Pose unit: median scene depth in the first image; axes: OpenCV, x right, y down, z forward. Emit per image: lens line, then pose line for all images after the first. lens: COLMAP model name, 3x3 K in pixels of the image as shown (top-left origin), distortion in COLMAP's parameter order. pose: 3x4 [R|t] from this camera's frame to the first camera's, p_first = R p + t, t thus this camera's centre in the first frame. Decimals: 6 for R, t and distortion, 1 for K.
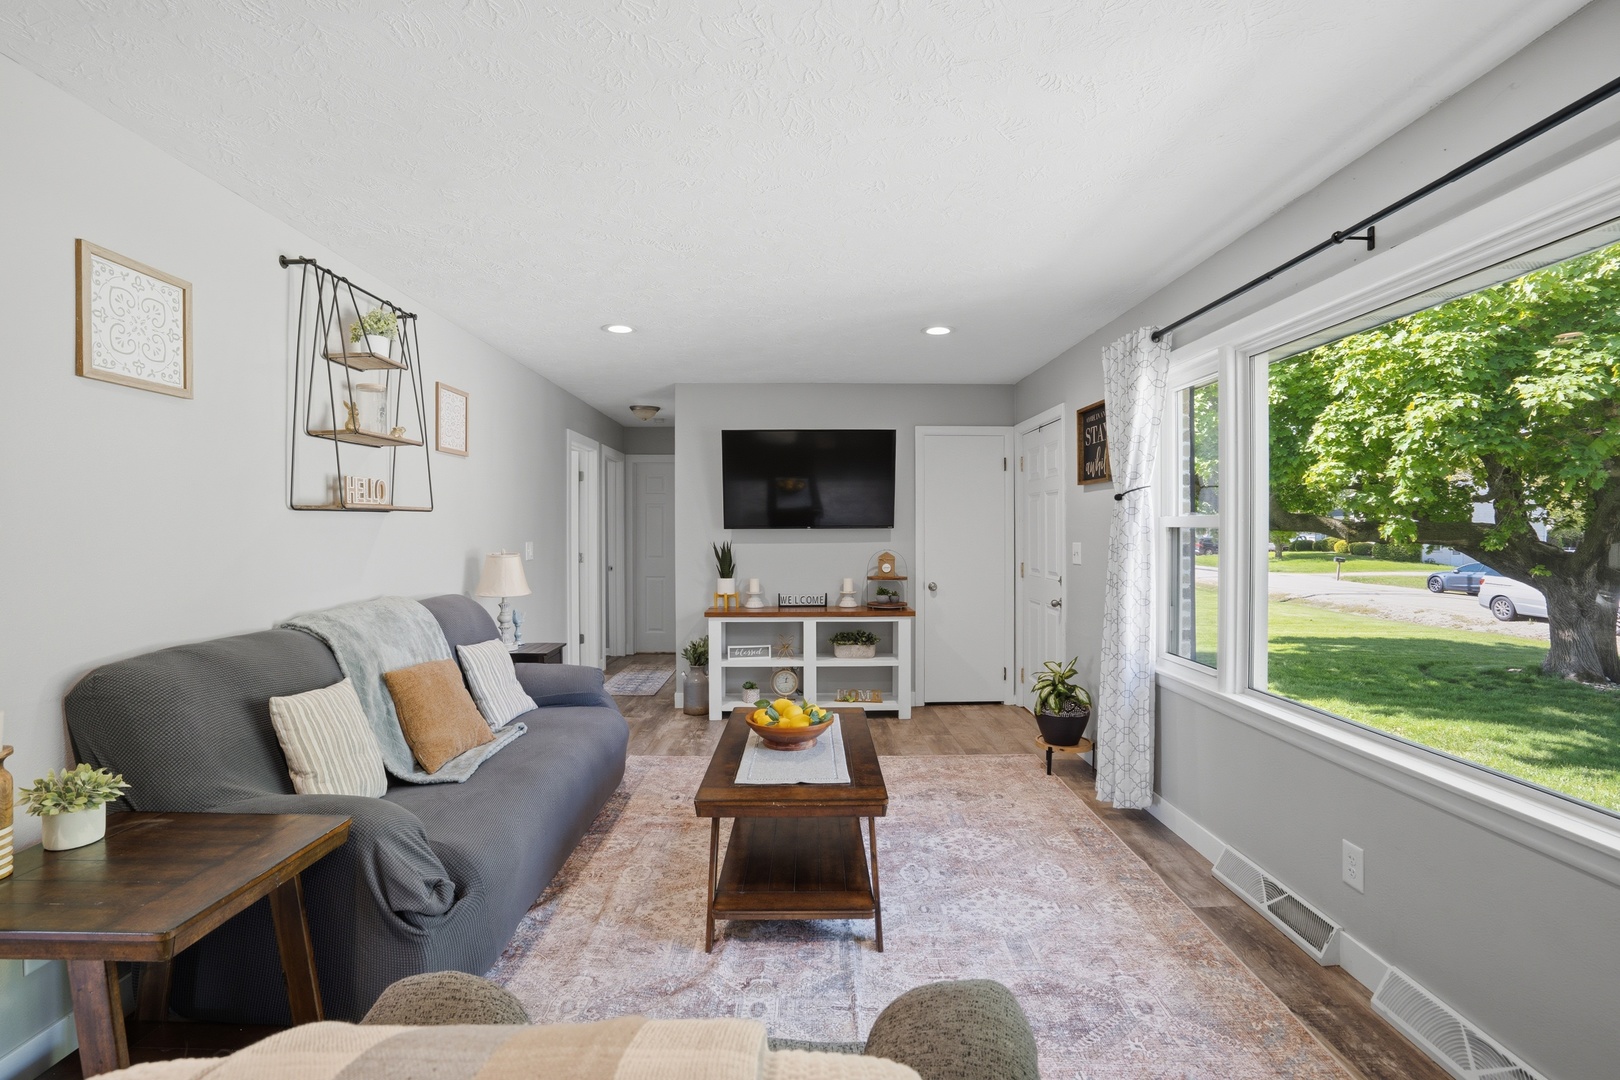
lens RADIAL K [[798.5, 0, 810.6], [0, 798.5, 540.5], [0, 0, 1]] dist [-0.040485, 0.000578]
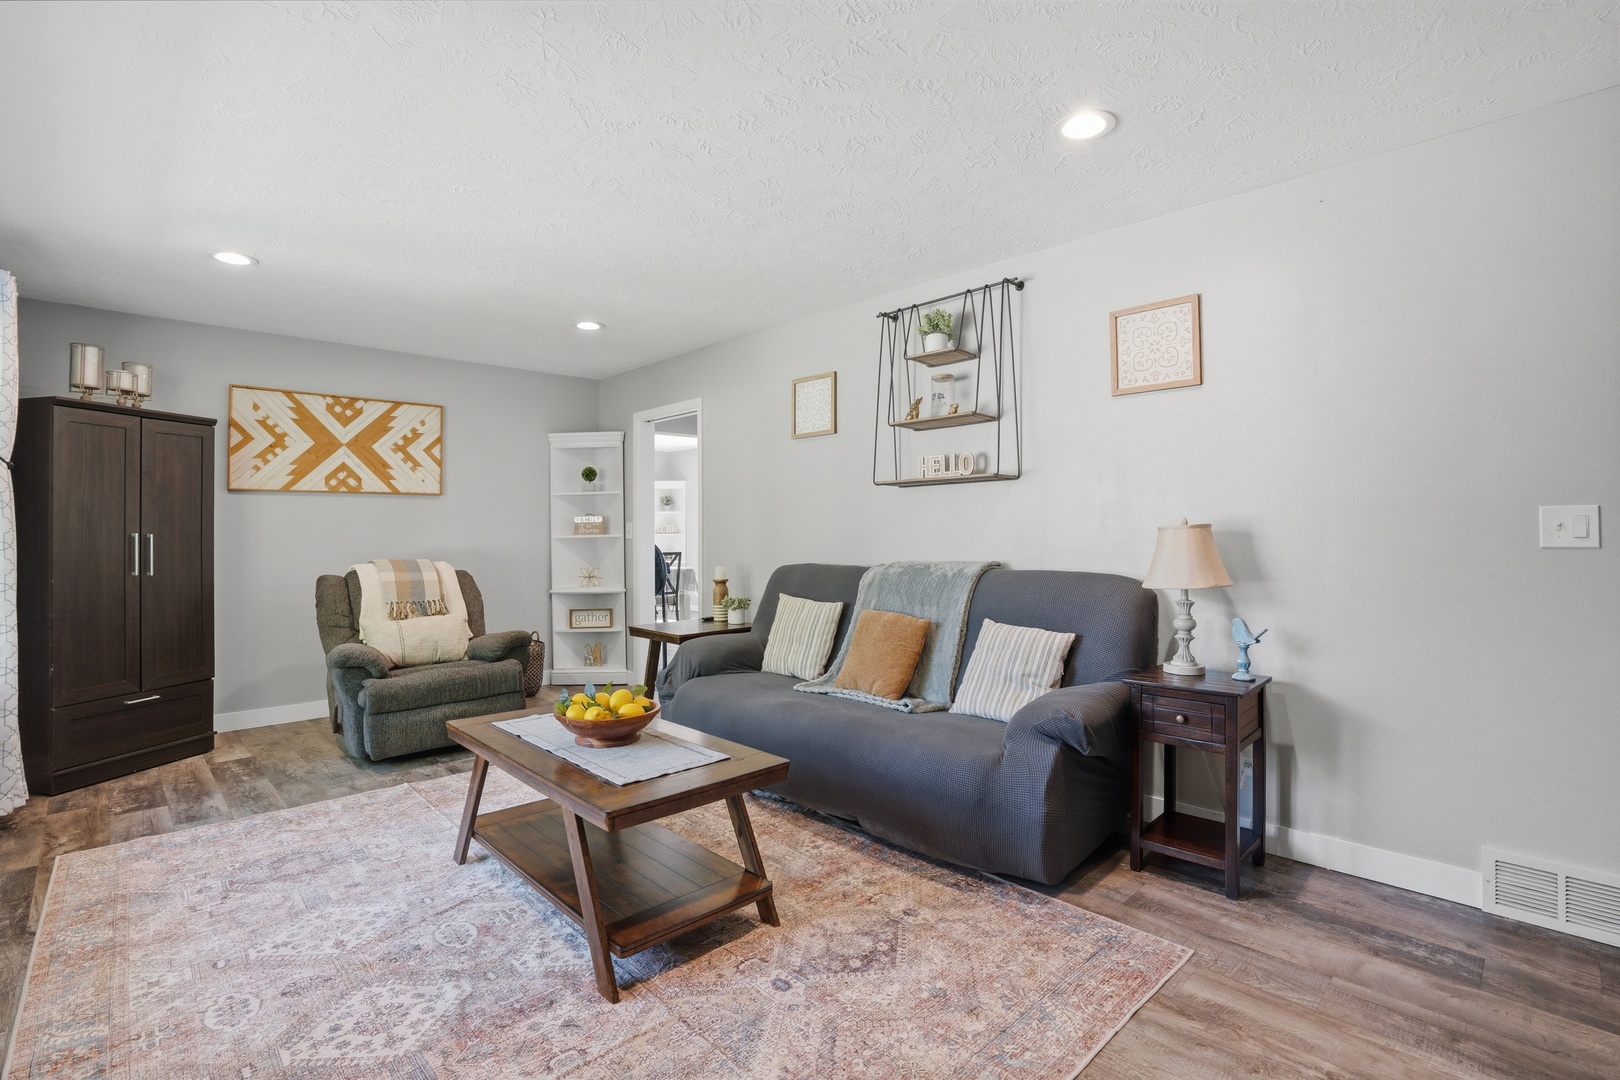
lens RADIAL K [[798.5, 0, 808.4], [0, 798.5, 536.0], [0, 0, 1]] dist [-0.040485, 0.000578]
pose [[-0.754114, -0.006883, -0.656708, 0.361097], [-0.012518, 0.999914, 0.003895, 0.039208], [0.656624, 0.011157, -0.754135, 1.737682]]
